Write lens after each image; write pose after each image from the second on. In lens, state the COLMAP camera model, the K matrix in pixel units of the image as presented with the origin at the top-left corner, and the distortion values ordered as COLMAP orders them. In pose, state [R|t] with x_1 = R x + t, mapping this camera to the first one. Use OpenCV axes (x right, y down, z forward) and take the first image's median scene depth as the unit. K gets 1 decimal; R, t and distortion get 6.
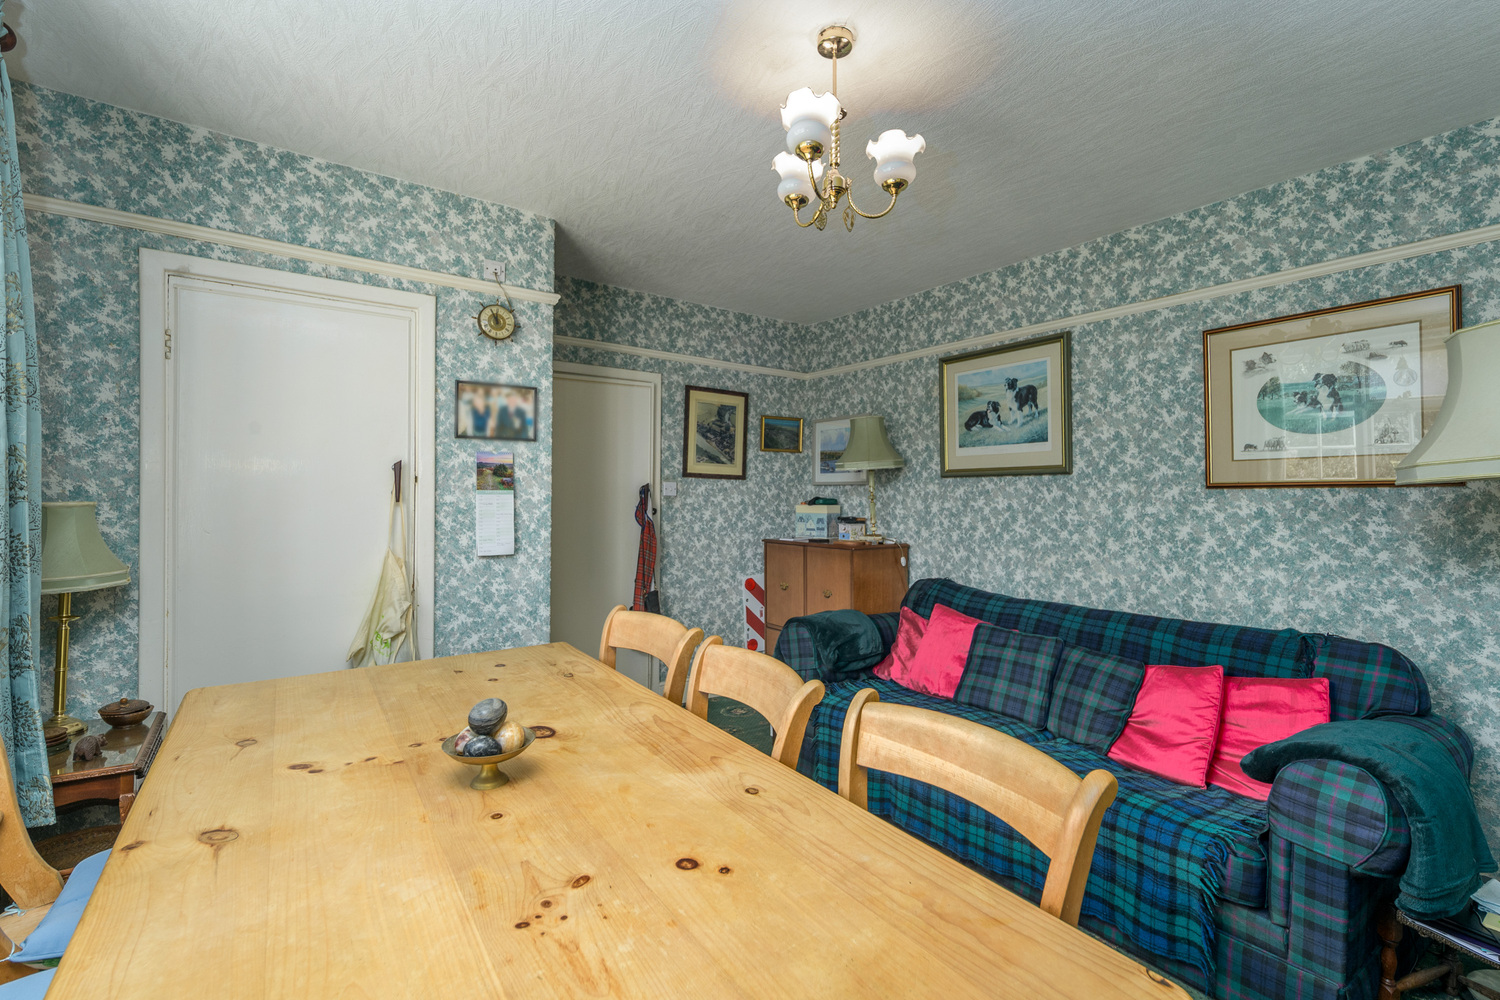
lens RADIAL K [[682.4, 0, 750.0], [0, 682.4, 500.0], [0, 0, 1]] dist [0.000088, 0.000035]
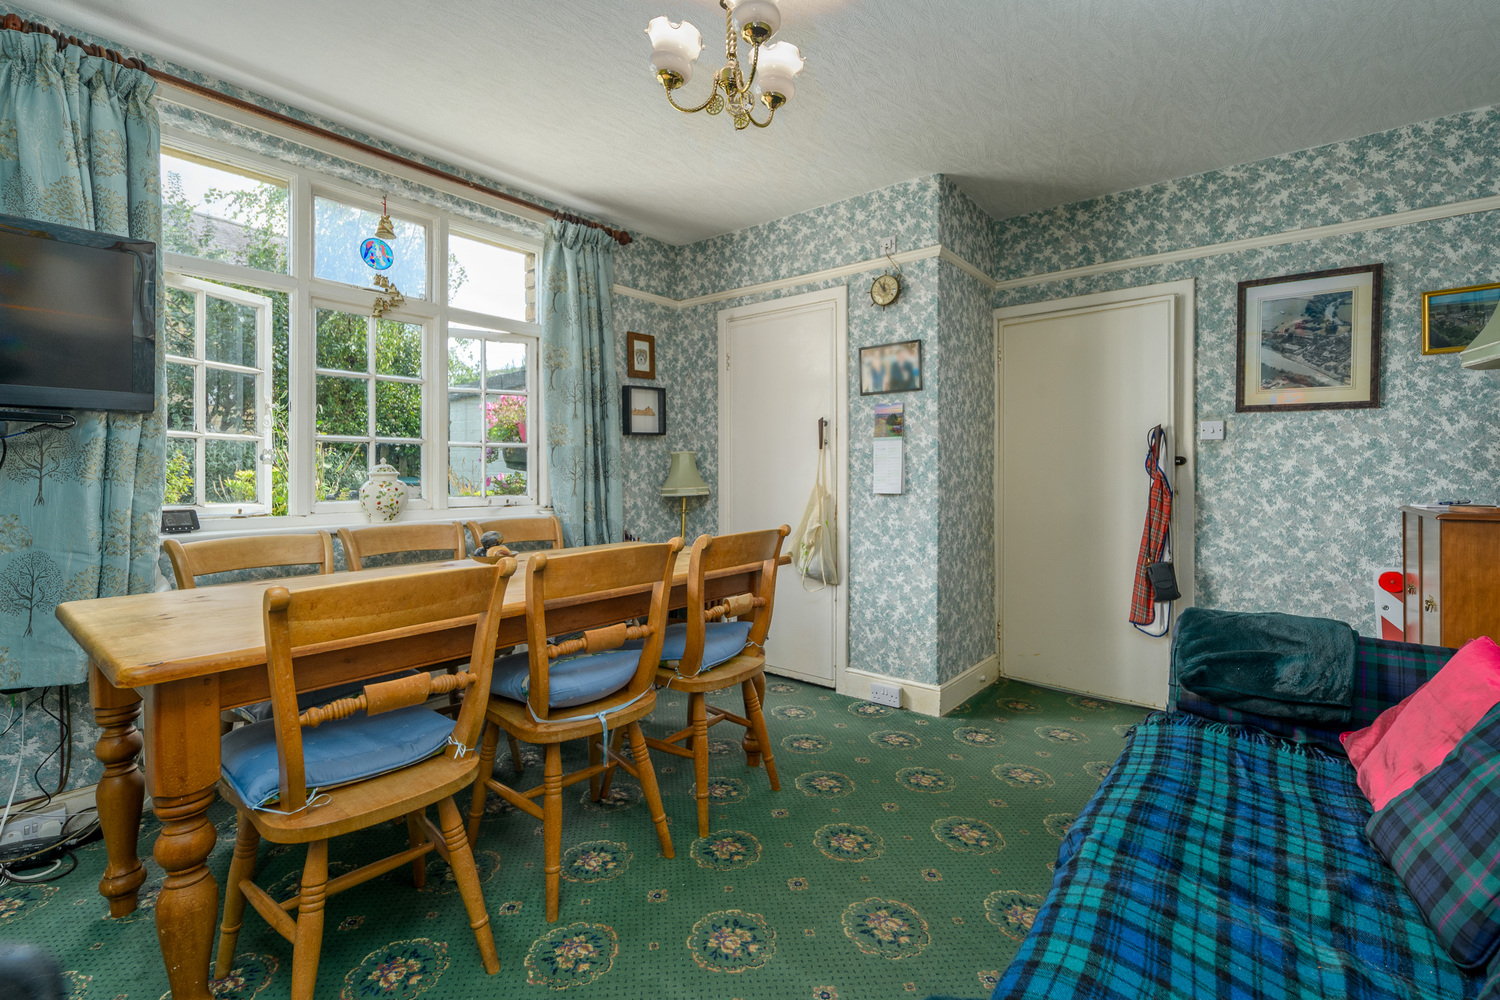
lens RADIAL K [[649.7, 0, 752.8], [0, 649.7, 480.8], [0, 0, 1]] dist [0.000590, 0.000186]
pose [[0.279293, 0.005844, -0.960188, 0.588120], [-0.005009, 0.999977, 0.004629, 0.053075], [0.960193, 0.003517, 0.279316, 0.458783]]
